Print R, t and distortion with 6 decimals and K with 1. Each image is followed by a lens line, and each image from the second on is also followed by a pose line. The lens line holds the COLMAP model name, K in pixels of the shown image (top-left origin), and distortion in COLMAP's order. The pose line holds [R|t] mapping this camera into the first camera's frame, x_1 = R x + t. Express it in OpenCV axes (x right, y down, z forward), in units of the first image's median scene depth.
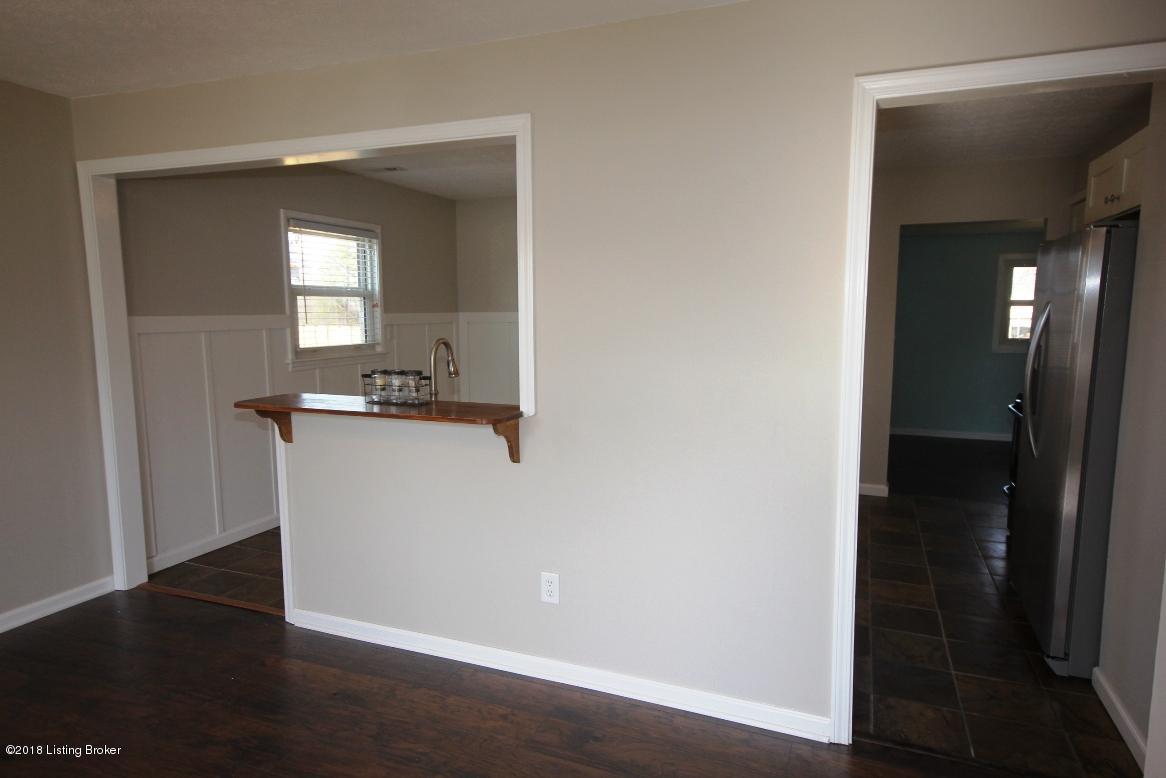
lens RADIAL K [[701.1, 0, 583.0], [0, 701.1, 389.0], [0, 0, 1]] dist [-0.002001, -0.000515]
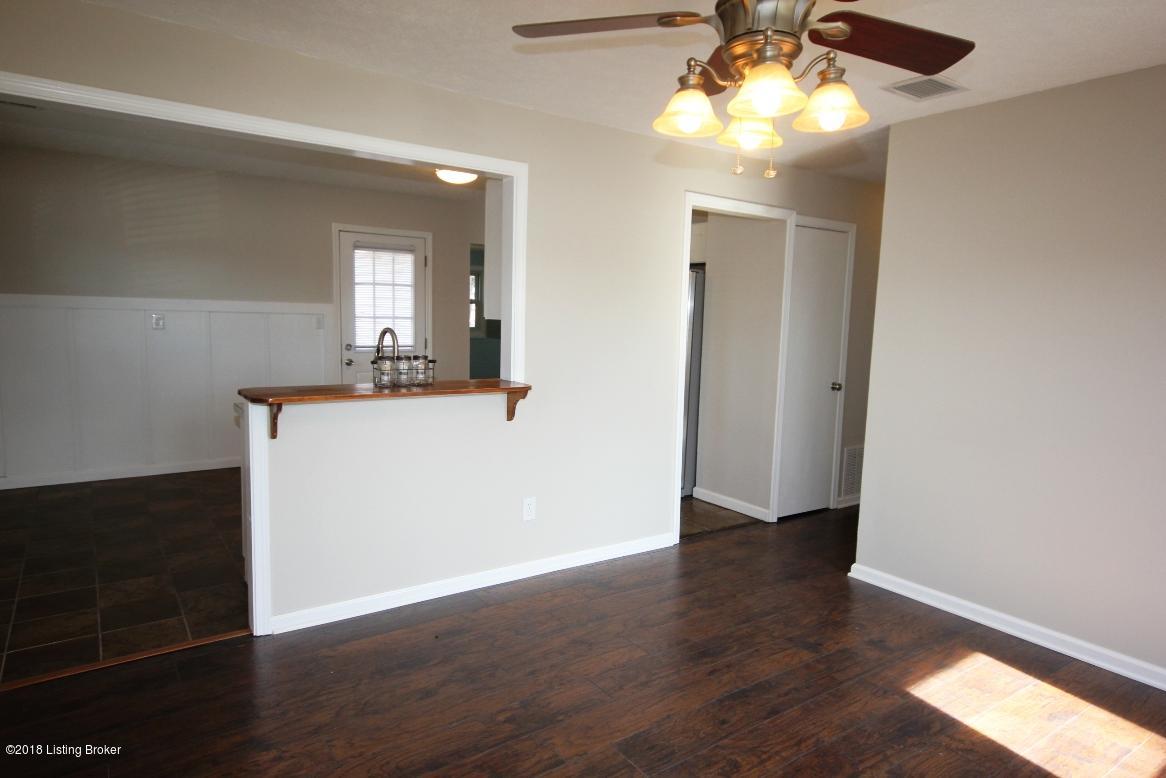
lens RADIAL K [[701.1, 0, 583.0], [0, 701.1, 389.0], [0, 0, 1]] dist [-0.002001, -0.000515]
pose [[0.535654, -0.076463, 0.840968, -1.130936], [0.055997, 0.996916, 0.054975, -0.020546], [-0.842579, 0.017644, 0.538284, 0.167253]]
